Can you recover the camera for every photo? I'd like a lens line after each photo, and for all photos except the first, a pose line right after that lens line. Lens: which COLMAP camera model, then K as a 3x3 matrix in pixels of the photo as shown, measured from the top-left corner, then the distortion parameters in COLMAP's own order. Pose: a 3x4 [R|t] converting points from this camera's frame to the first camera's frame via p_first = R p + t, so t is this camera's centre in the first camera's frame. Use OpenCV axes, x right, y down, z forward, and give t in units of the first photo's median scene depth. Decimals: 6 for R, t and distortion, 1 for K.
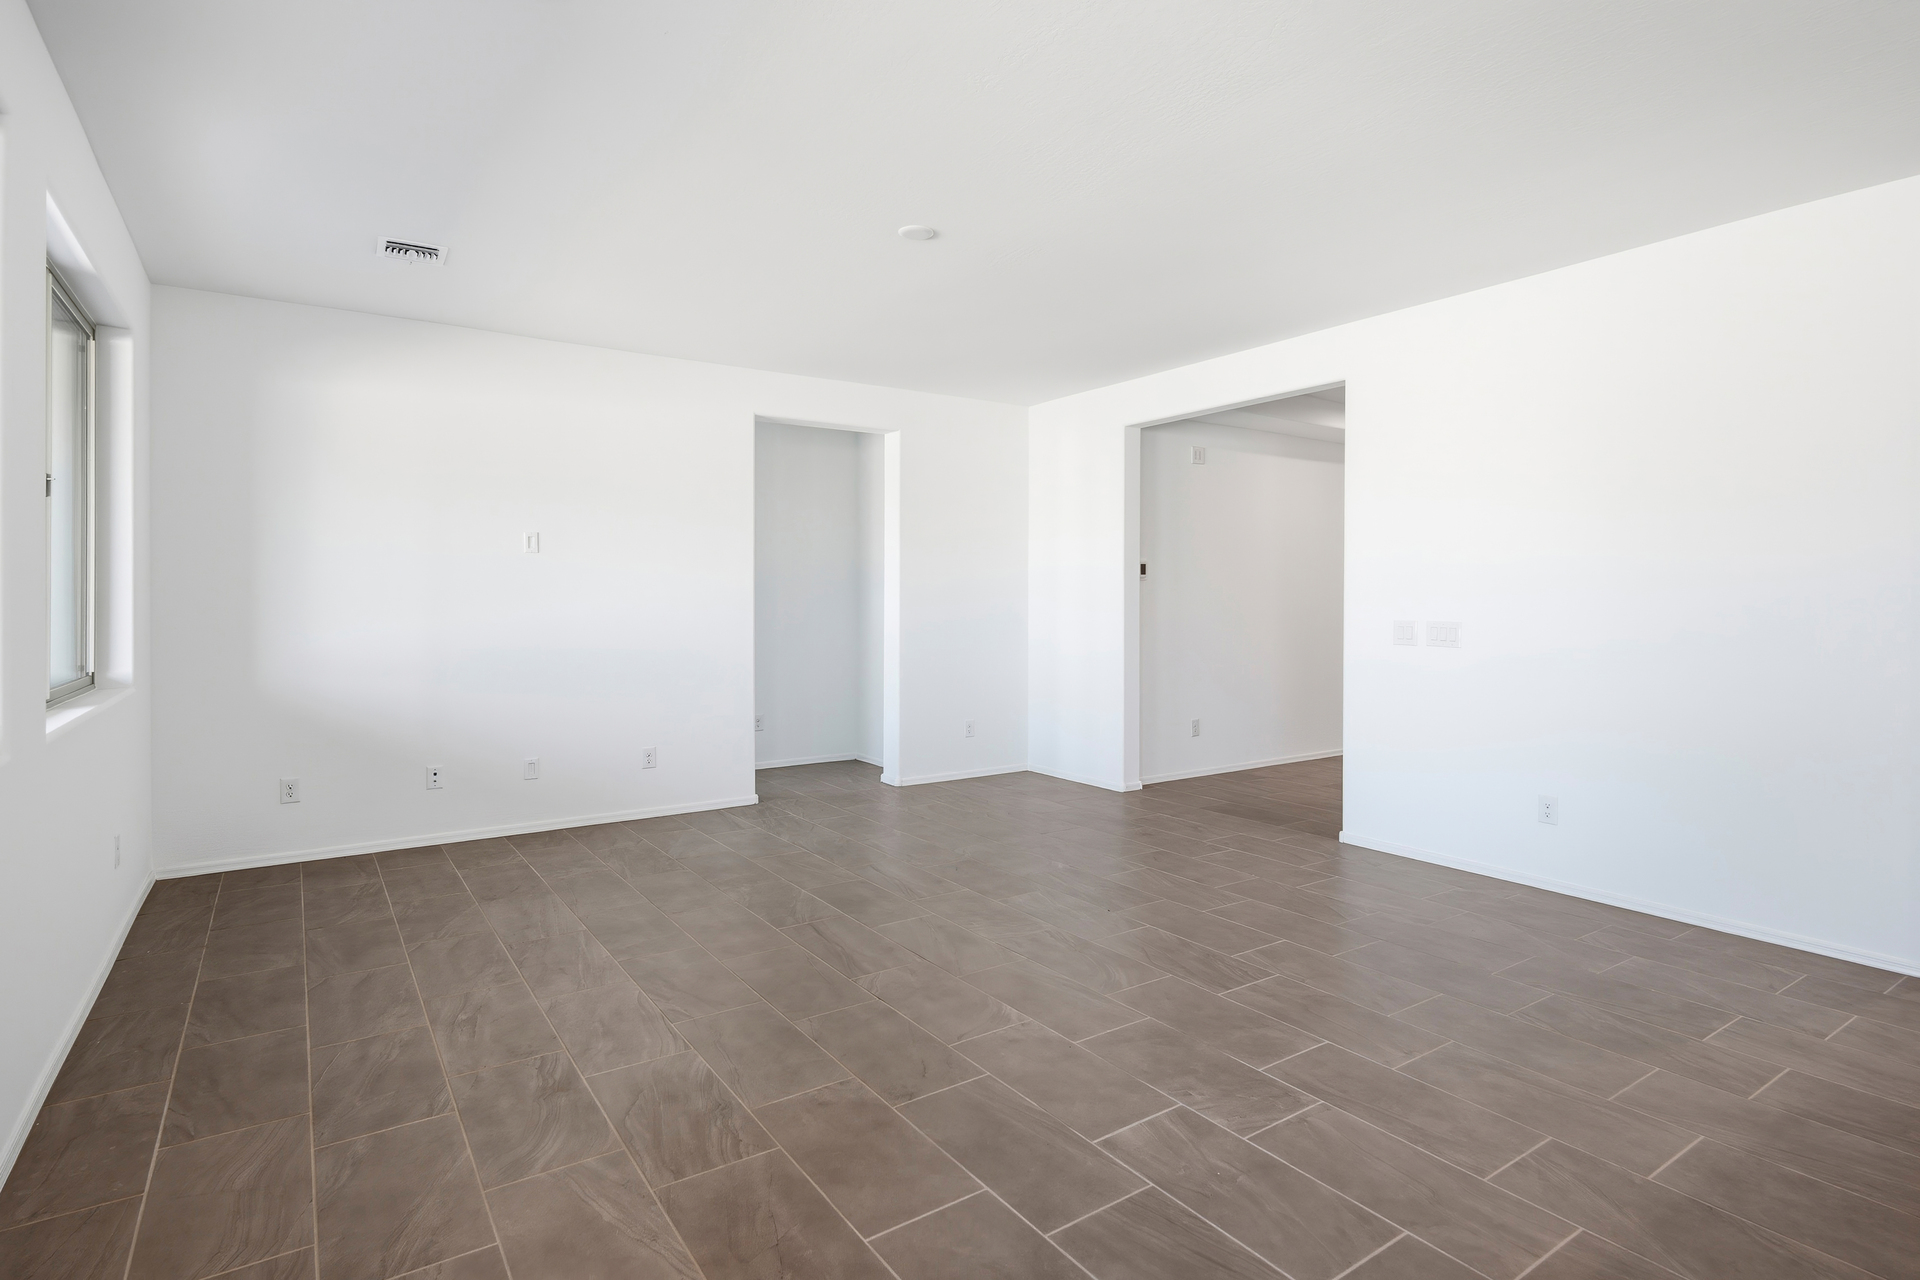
lens RADIAL K [[968.8, 0, 970.5], [0, 968.8, 625.6], [0, 0, 1]] dist [0.004461, 0.000567]
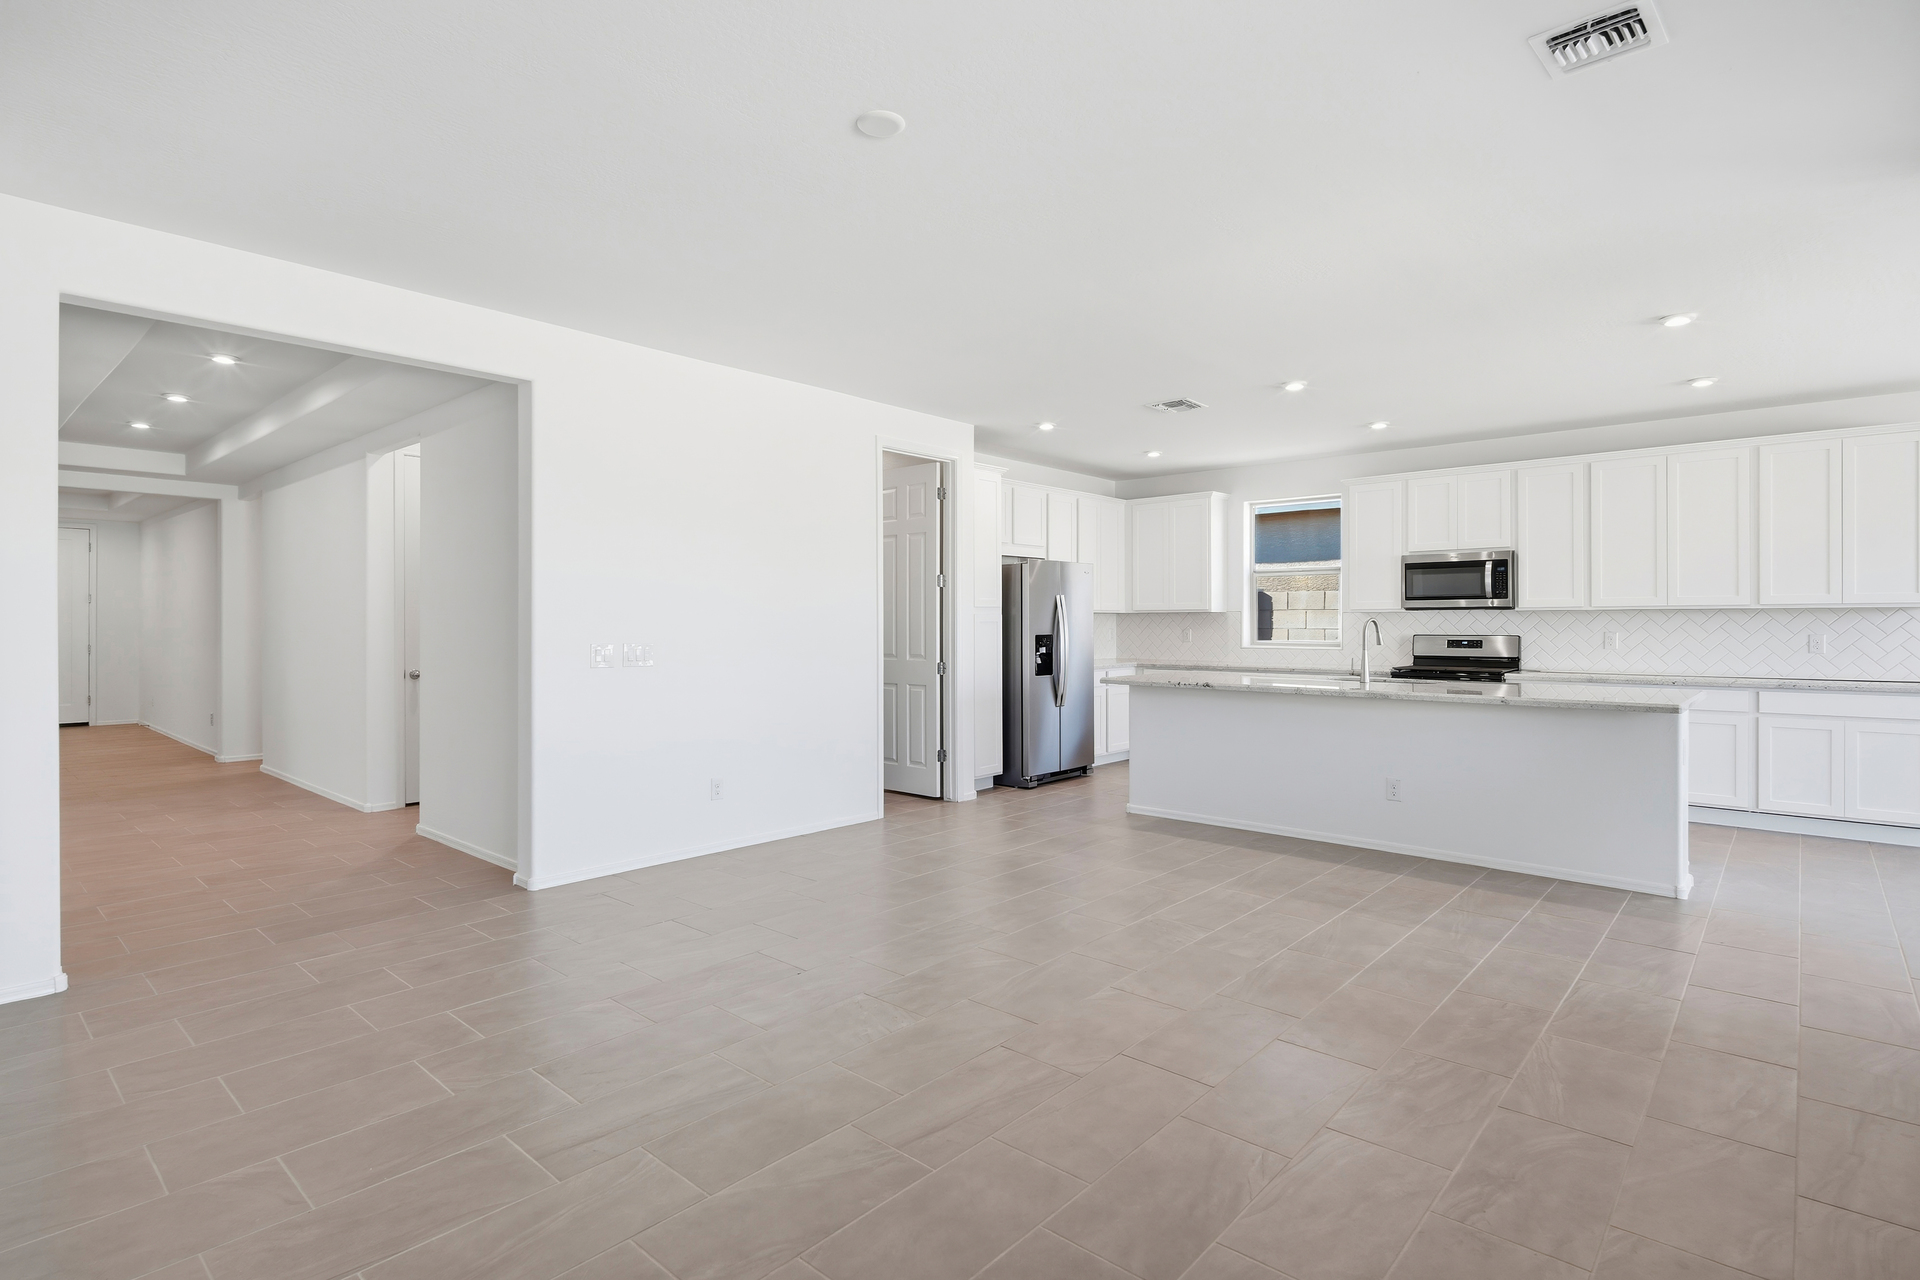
lens RADIAL K [[968.8, 0, 950.2], [0, 968.8, 630.6], [0, 0, 1]] dist [0.004461, 0.000567]
pose [[-0.236800, -0.010227, 0.971505, -0.855953], [0.023702, 0.999586, 0.016300, -0.032210], [-0.971269, 0.026886, -0.236459, 1.232906]]
